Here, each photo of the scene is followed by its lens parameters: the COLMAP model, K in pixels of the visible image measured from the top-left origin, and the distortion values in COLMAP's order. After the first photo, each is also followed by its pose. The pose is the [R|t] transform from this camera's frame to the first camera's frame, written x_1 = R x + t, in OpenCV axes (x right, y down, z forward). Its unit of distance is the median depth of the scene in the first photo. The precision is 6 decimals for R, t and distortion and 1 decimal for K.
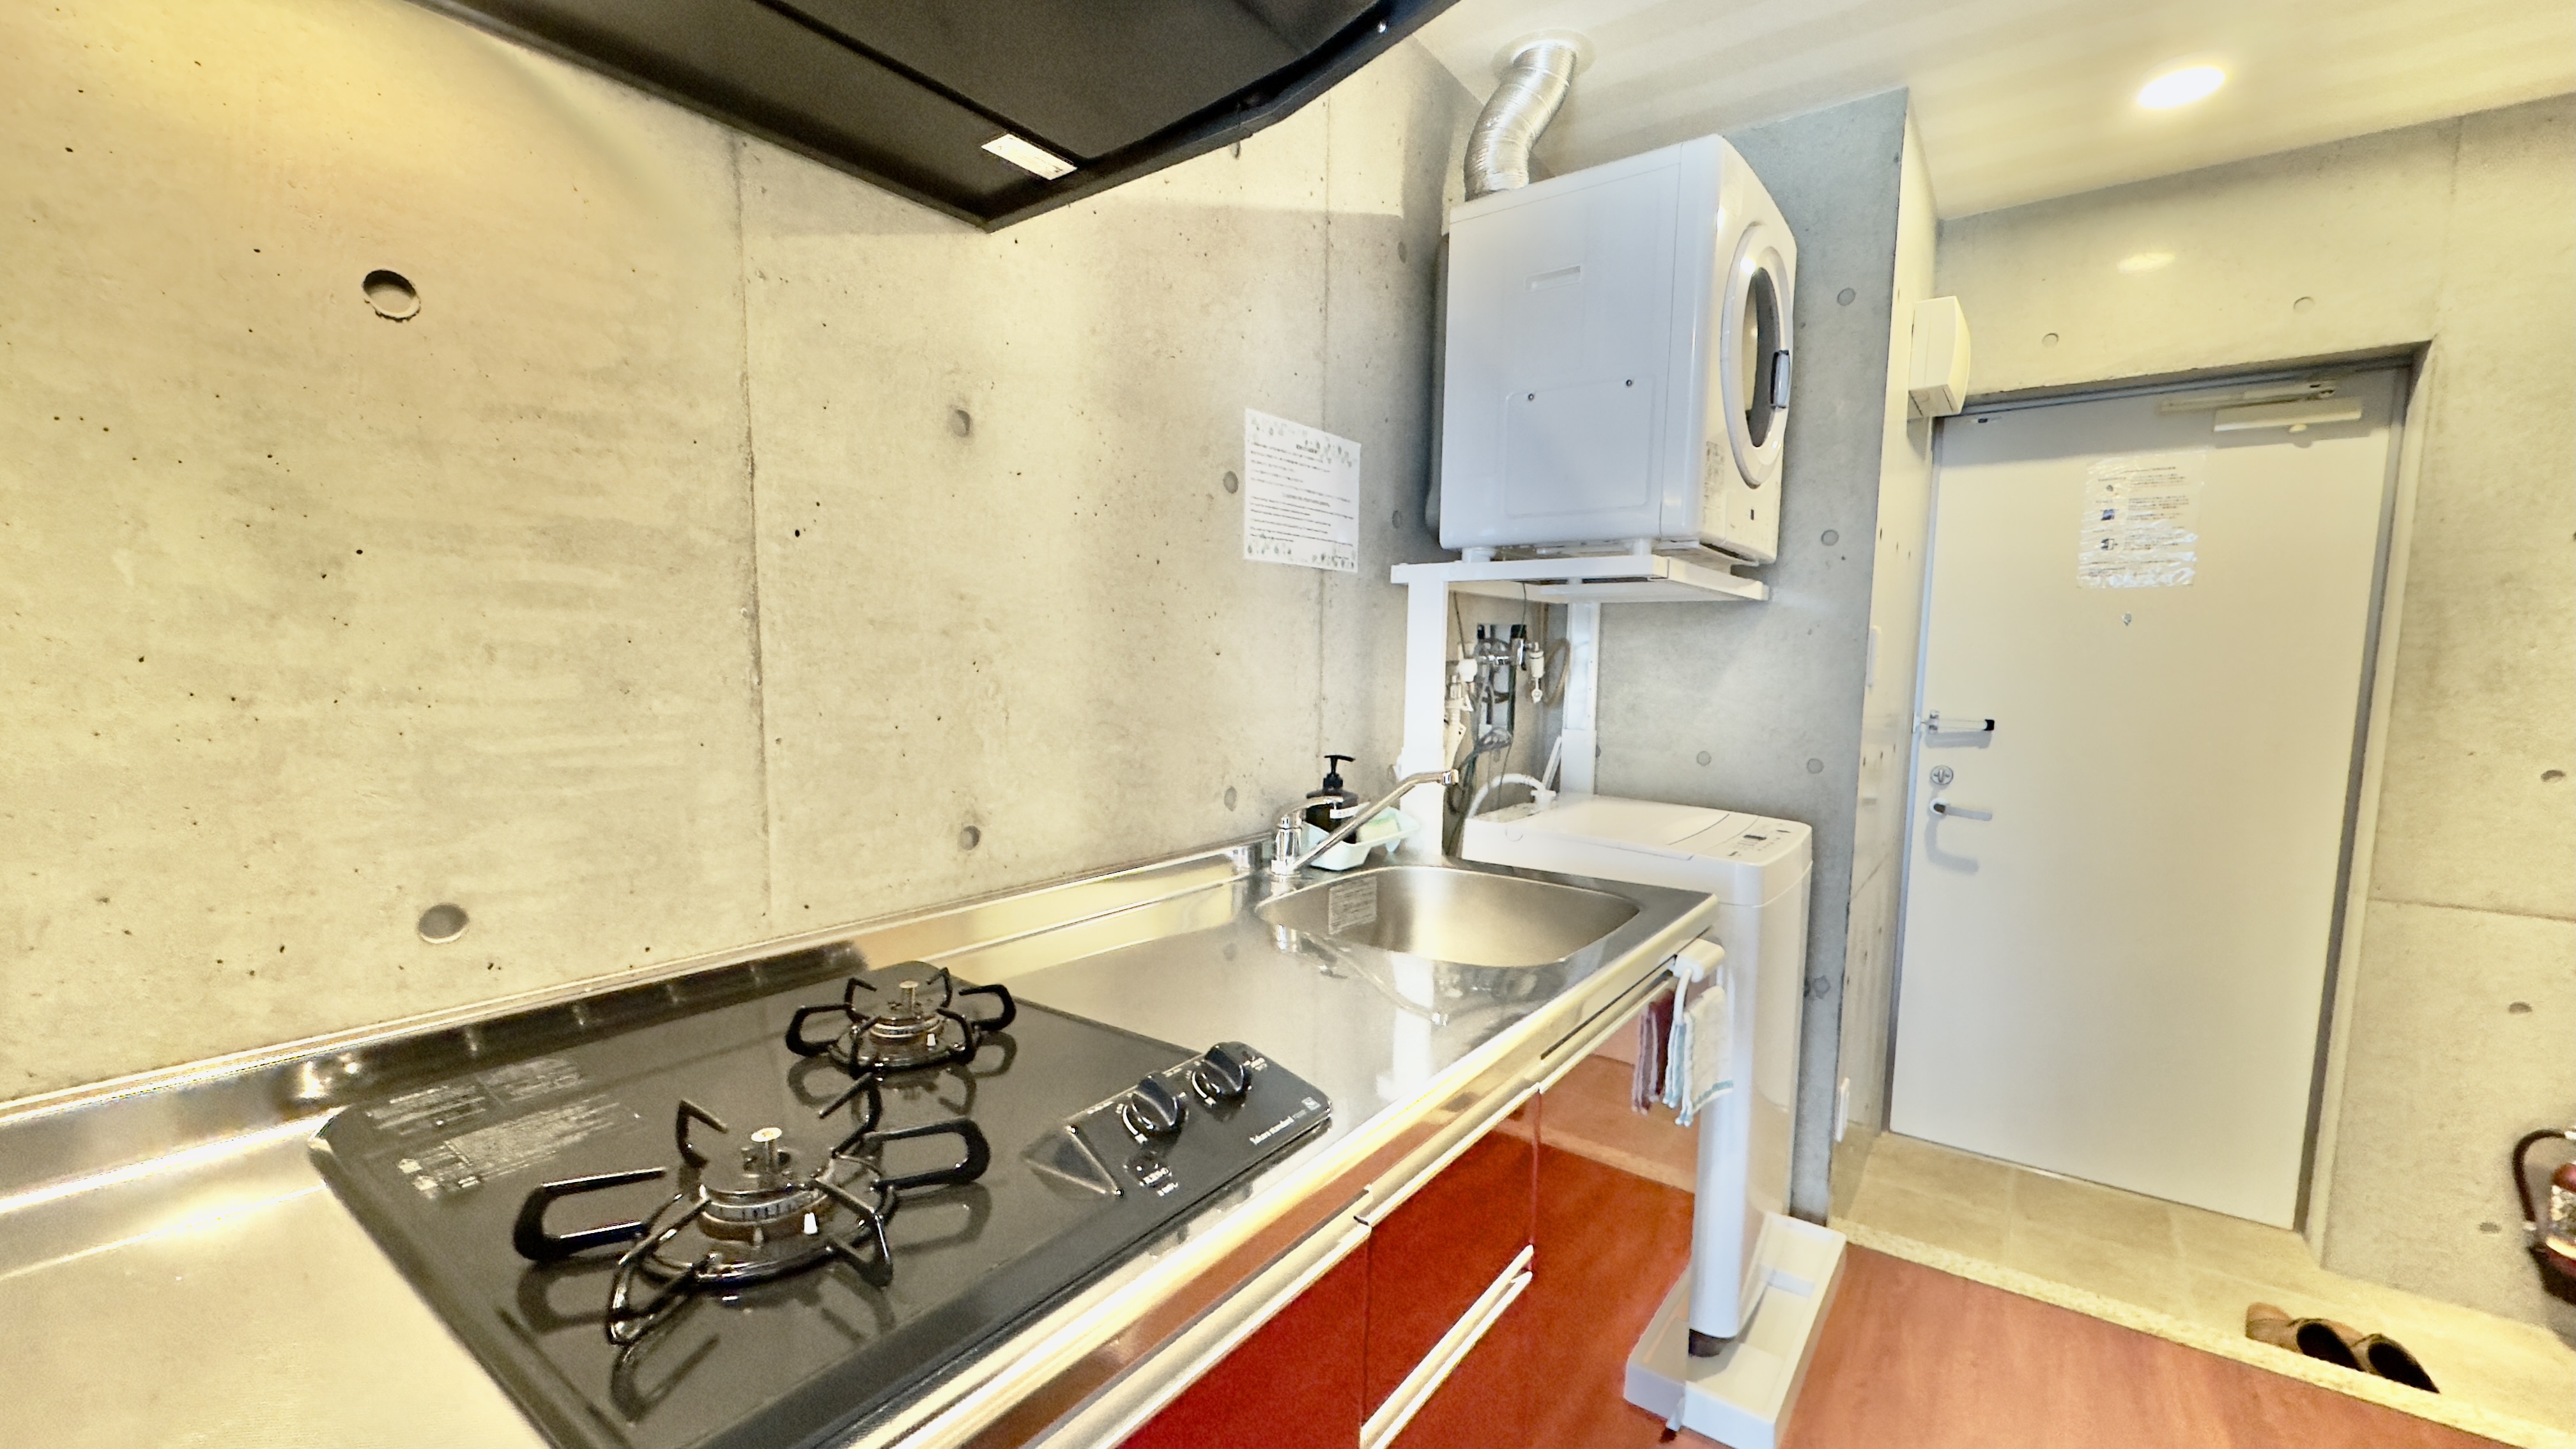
lens RADIAL K [[1072.1, 0, 1292.1], [0, 1072.1, 742.4], [0, 0, 1]] dist [-0.000726, -0.000299]
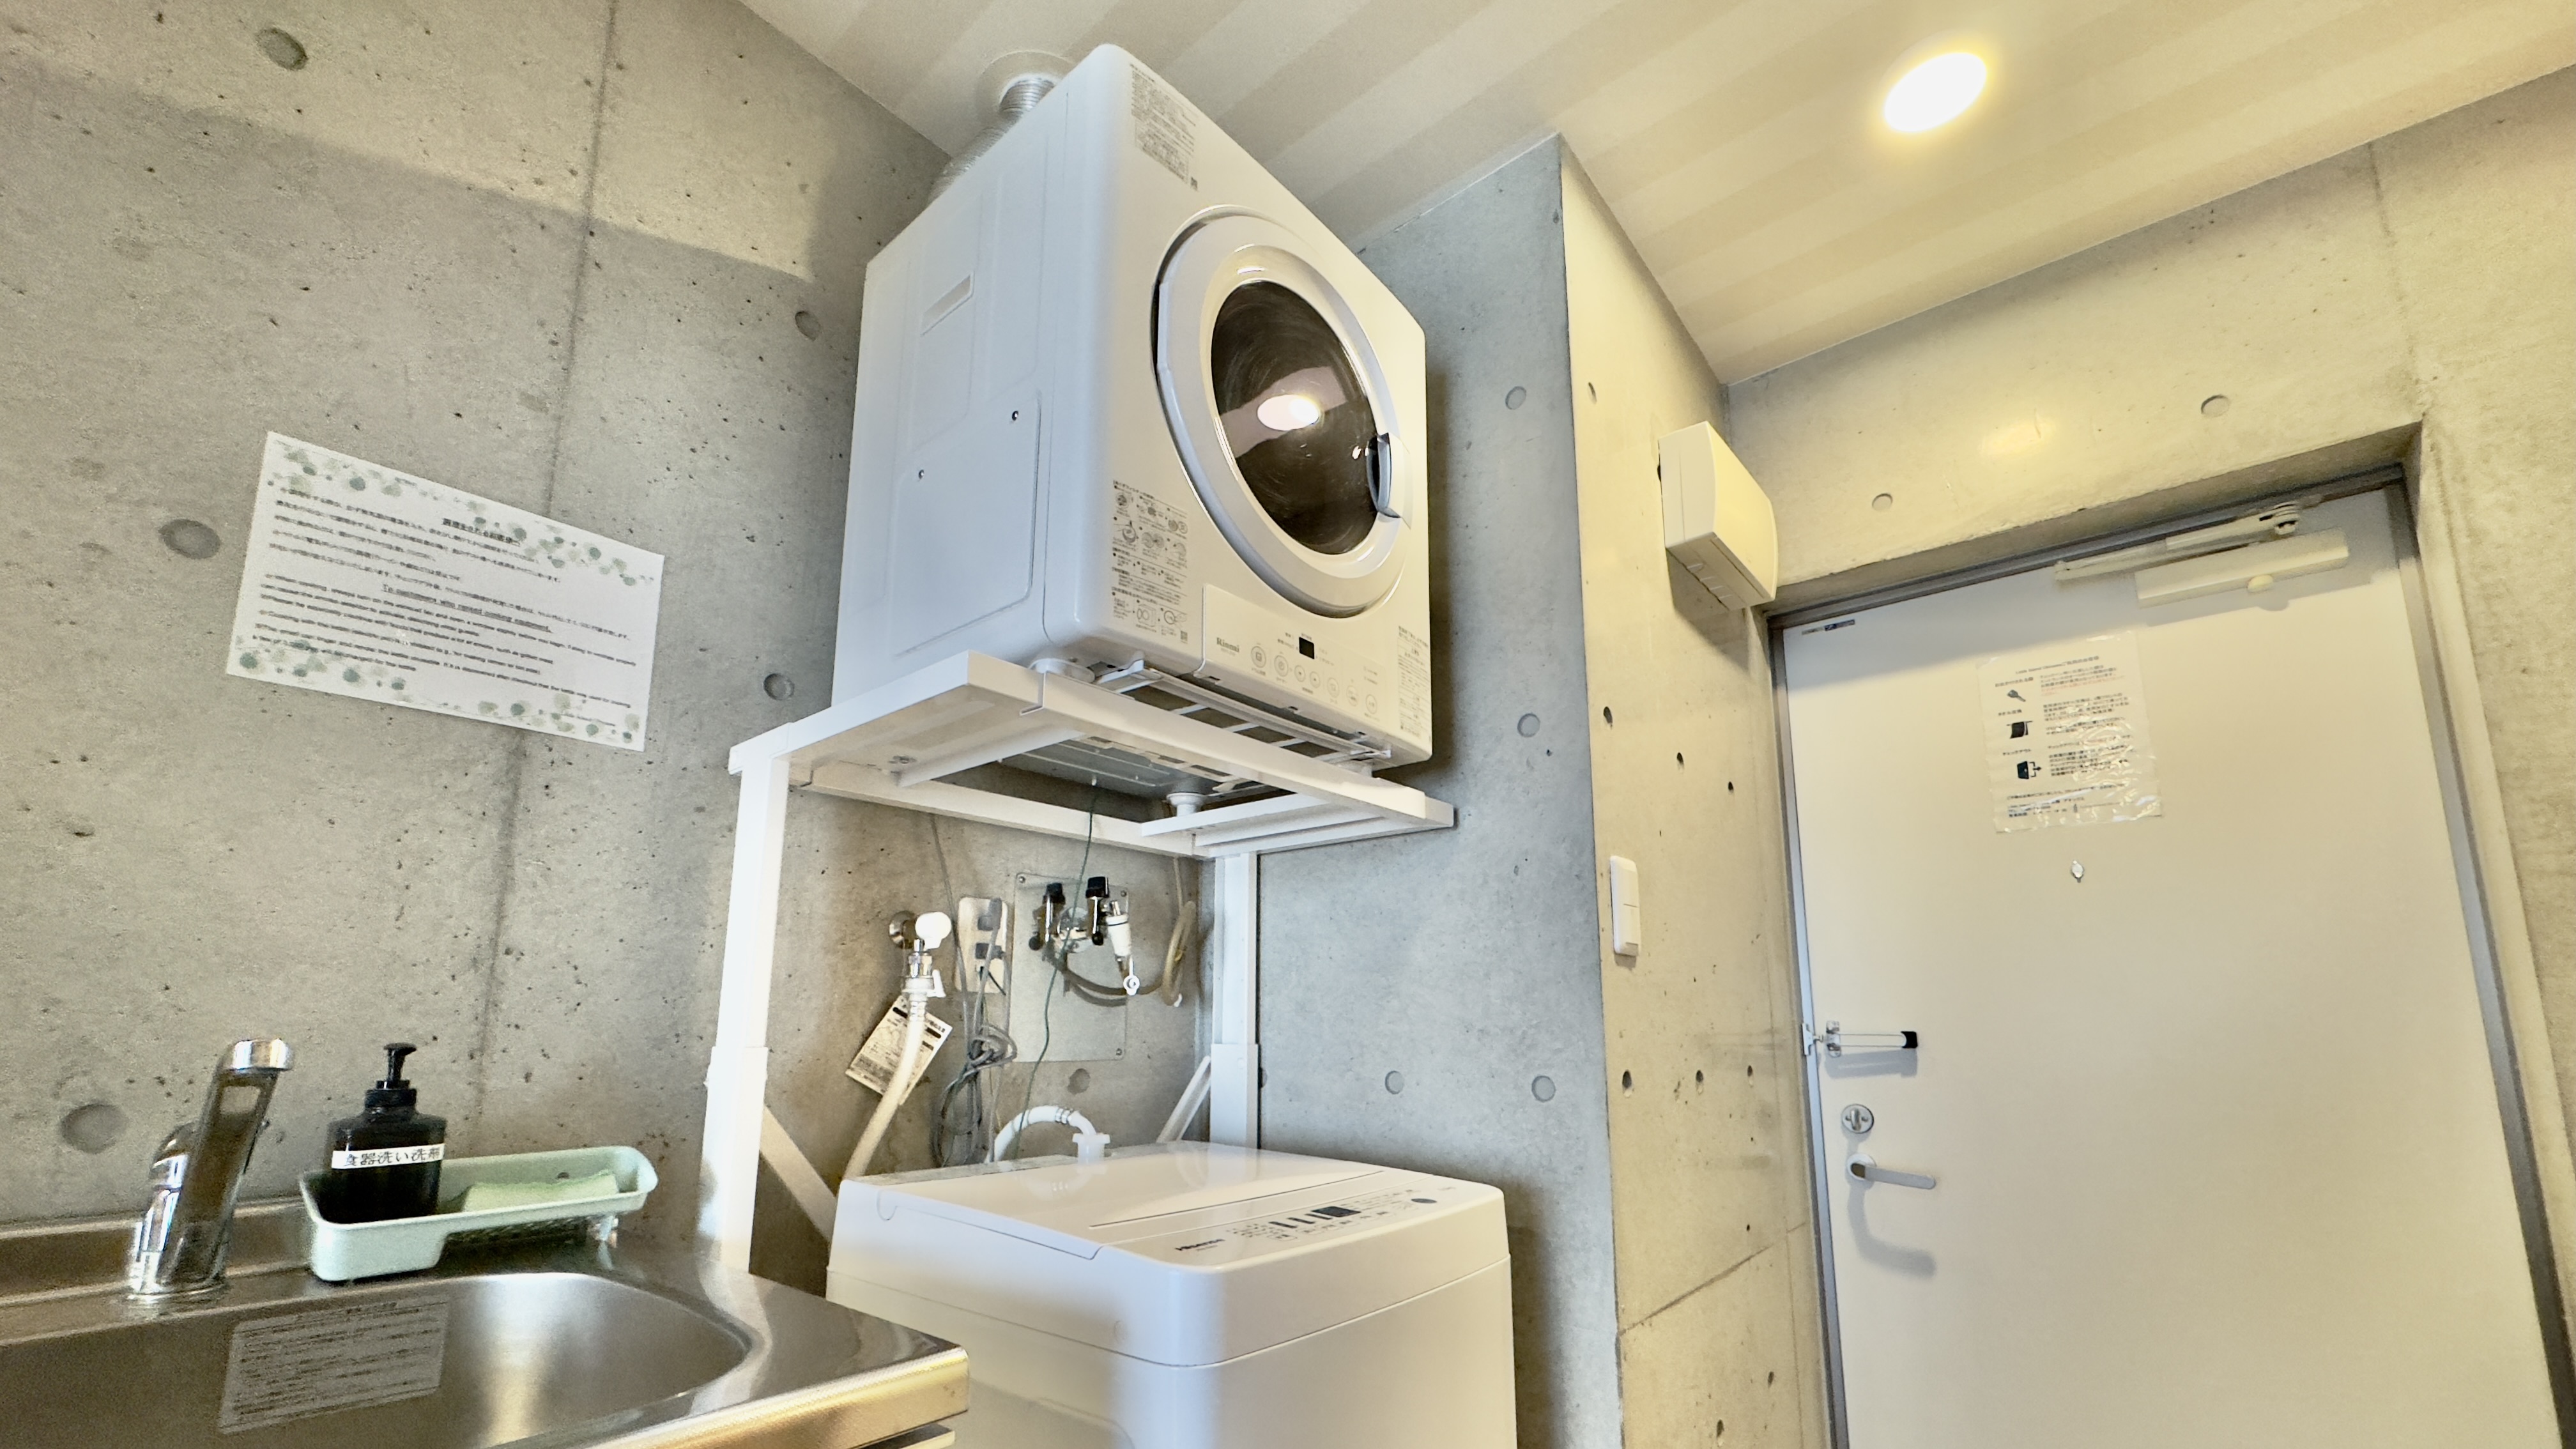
lens RADIAL K [[1055.1, 0, 1288.9], [0, 1055.1, 827.8], [0, 0, 1]] dist [0.000153, -0.000169]
pose [[0.997981, -0.024598, -0.058553, 0.394600], [0.007817, 0.962515, -0.271115, 0.041937], [0.063027, 0.270110, 0.960764, 0.393967]]
